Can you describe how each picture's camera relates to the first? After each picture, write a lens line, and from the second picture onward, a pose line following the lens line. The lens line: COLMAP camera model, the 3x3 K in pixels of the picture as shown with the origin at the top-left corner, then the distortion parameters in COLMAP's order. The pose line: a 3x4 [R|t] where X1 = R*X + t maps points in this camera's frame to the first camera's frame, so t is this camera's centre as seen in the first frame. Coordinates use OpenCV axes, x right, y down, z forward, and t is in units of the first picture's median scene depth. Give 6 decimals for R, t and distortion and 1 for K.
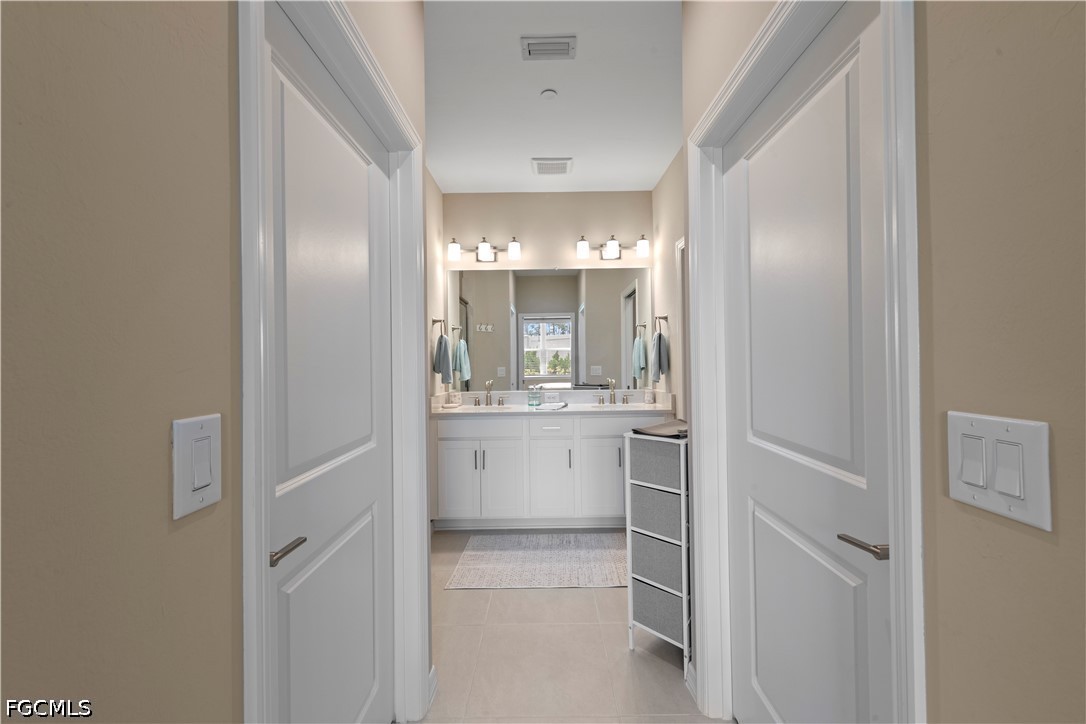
lens RADIAL K [[446.9, 0, 531.9], [0, 446.9, 357.7], [0, 0, 1]] dist [0.002715, -0.001886]
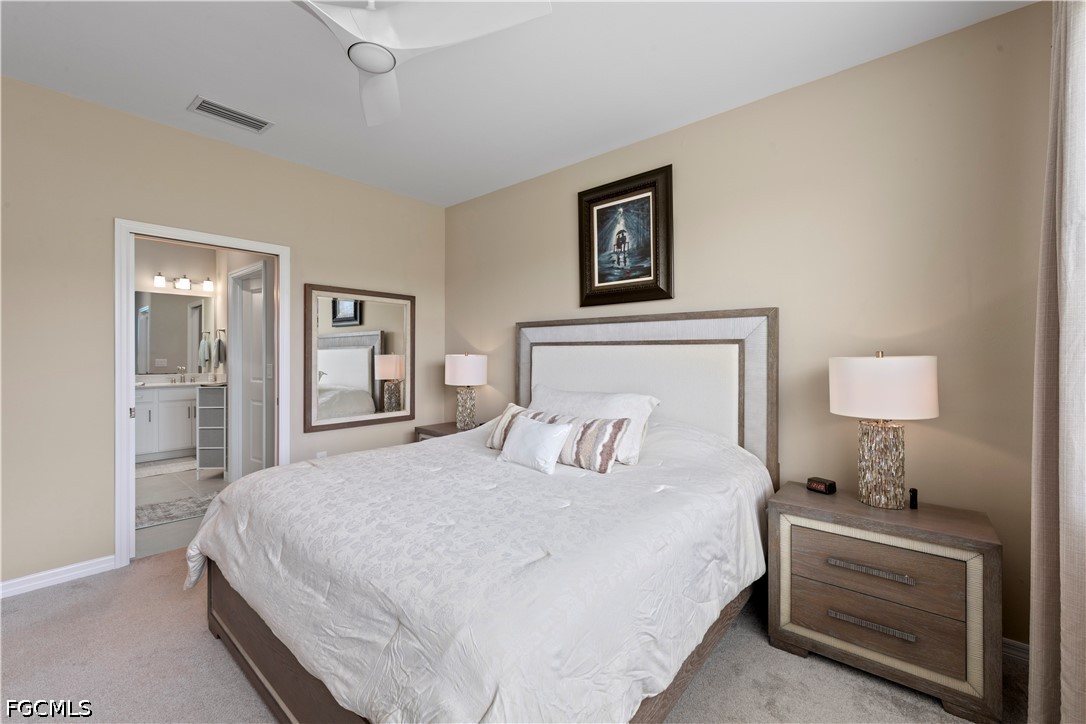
lens RADIAL K [[446.9, 0, 557.0], [0, 446.9, 355.3], [0, 0, 1]] dist [0.002715, -0.001886]
pose [[0.617288, 0.010913, 0.786662, -0.242554], [-0.017977, 0.999838, 0.000235, -0.015777], [-0.786532, -0.014287, 0.617384, -0.993004]]
